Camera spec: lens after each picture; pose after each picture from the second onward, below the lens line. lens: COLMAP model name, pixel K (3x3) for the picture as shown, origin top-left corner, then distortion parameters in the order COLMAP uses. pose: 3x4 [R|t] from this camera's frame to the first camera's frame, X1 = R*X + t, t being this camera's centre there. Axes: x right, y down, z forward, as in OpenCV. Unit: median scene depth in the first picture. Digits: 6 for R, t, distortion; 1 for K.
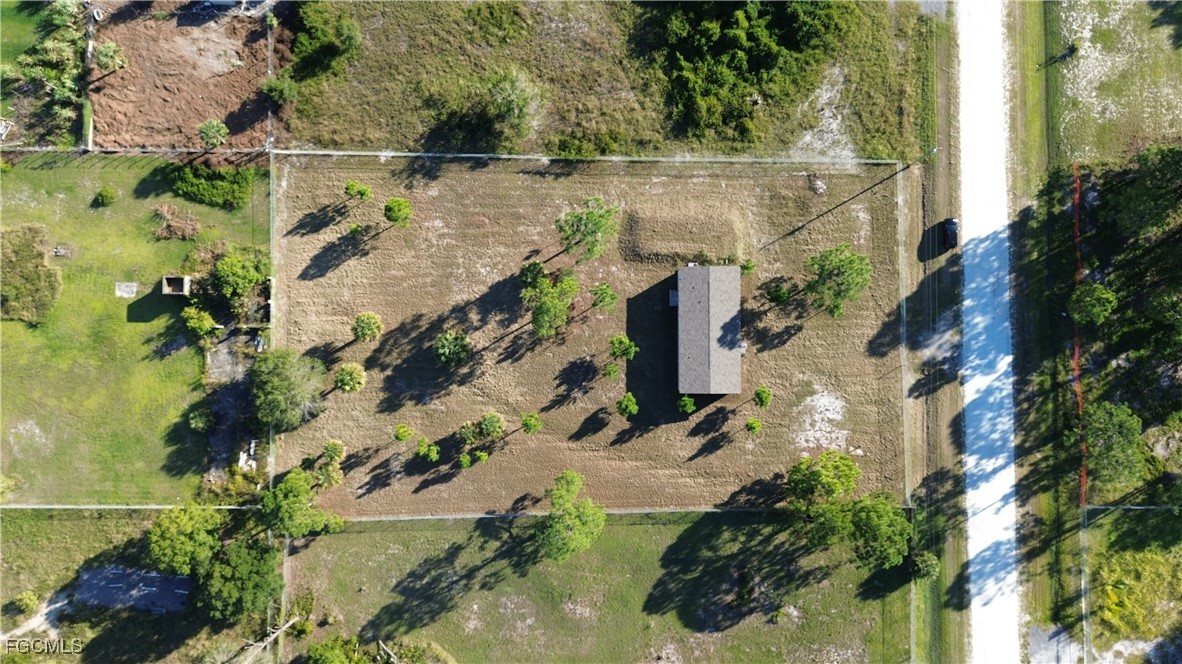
lens RADIAL K [[829.3, 0, 586.4], [0, 829.3, 328.7], [0, 0, 1]] dist [0.015619, -0.010685]
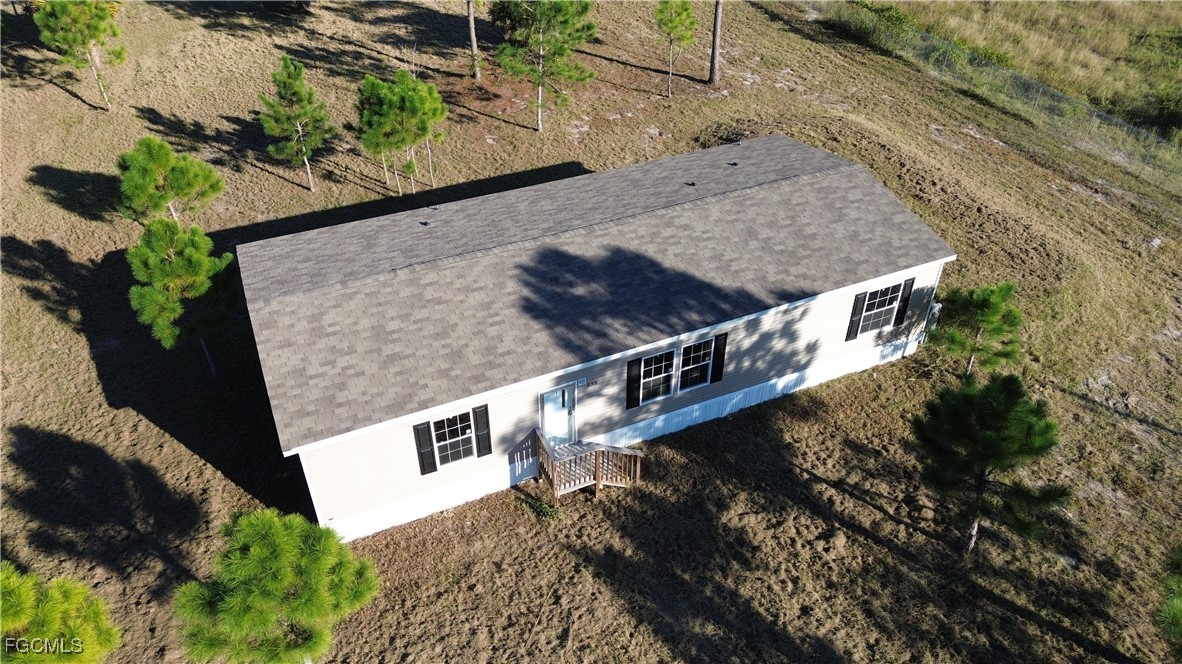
lens RADIAL K [[829.3, 0, 599.3], [0, 829.3, 334.3], [0, 0, 1]] dist [0.015619, -0.010685]
pose [[0.421130, 0.571539, -0.704267, 0.294776], [-0.906999, 0.264109, -0.328024, 0.067478], [-0.001476, 0.776910, 0.629610, 0.865720]]
